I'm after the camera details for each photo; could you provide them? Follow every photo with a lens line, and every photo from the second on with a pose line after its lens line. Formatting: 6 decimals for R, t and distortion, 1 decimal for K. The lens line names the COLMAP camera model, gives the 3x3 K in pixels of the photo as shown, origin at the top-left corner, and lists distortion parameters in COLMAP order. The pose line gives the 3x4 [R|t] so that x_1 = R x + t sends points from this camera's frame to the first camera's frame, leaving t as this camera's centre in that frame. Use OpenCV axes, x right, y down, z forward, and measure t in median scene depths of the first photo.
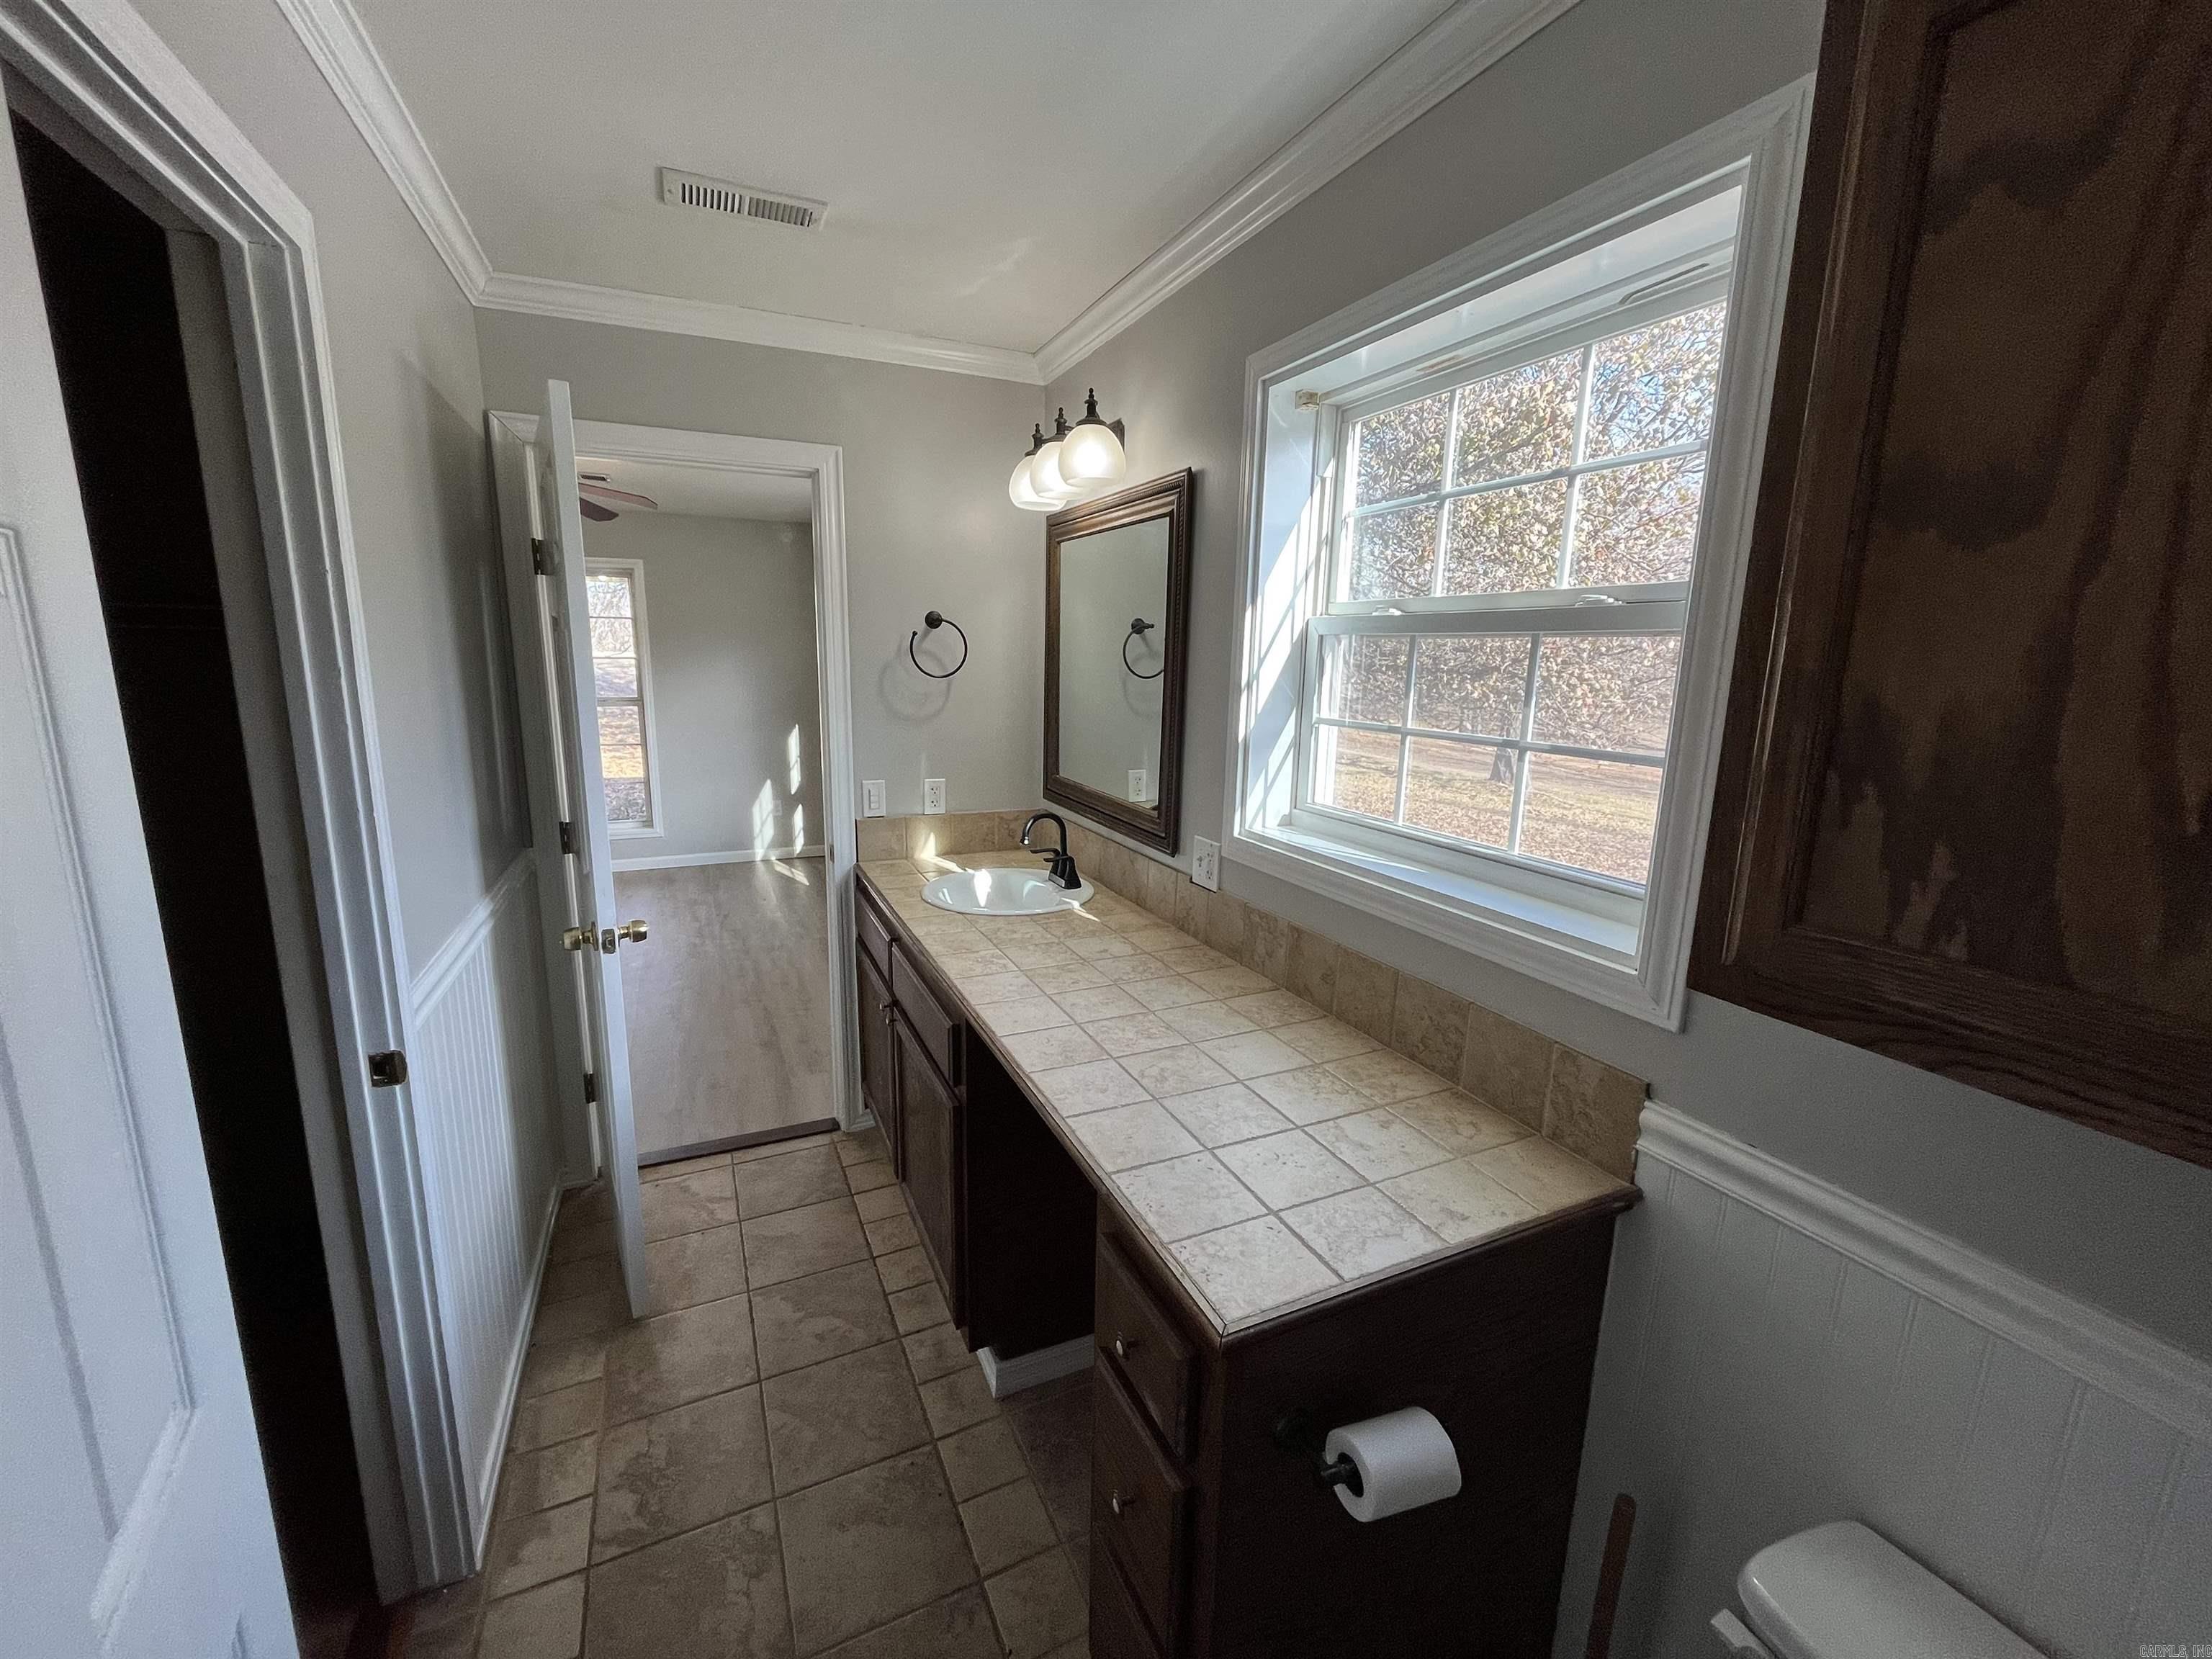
lens RADIAL K [[893.2, 0, 1101.7], [0, 893.2, 826.8], [0, 0, 1]] dist [-0.002949, 0.000198]
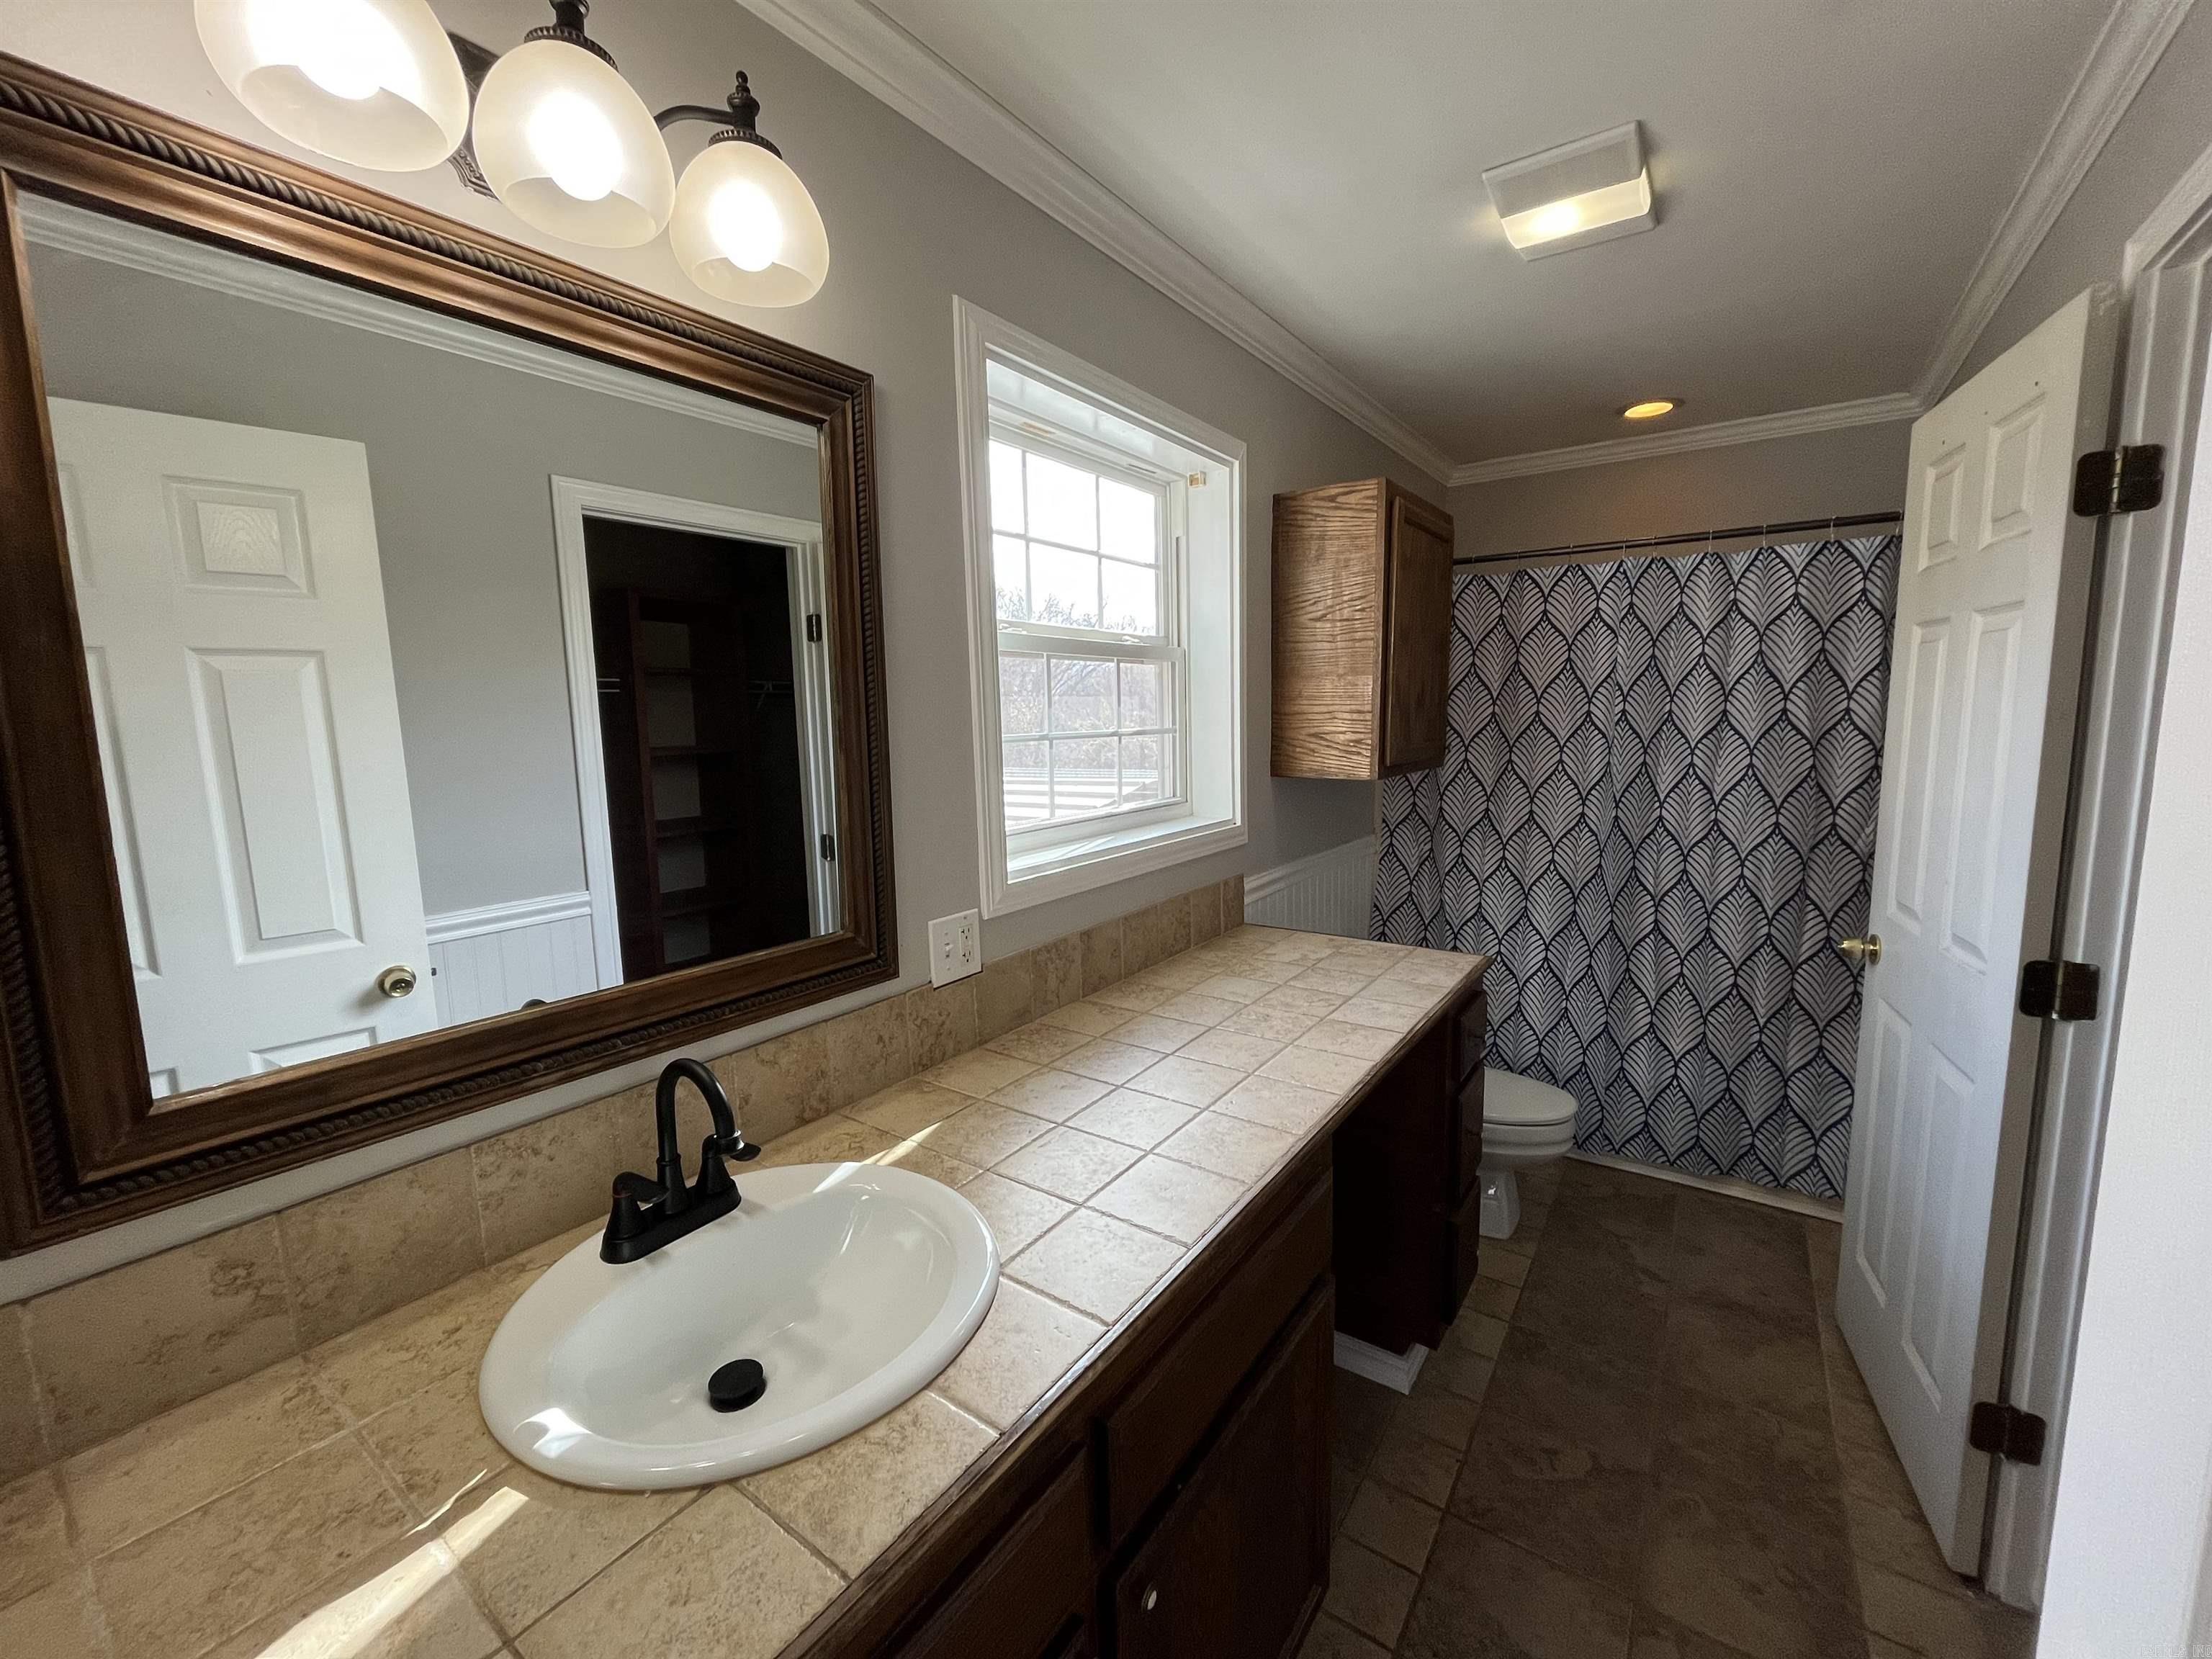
lens RADIAL K [[893.2, 0, 1088.1], [0, 893.2, 834.3], [0, 0, 1]] dist [-0.002949, 0.000198]
pose [[-0.488161, -0.123086, 0.864030, -0.697830], [0.181346, 0.954092, 0.238374, -0.253121], [-0.853705, 0.273054, -0.443430, 1.495945]]
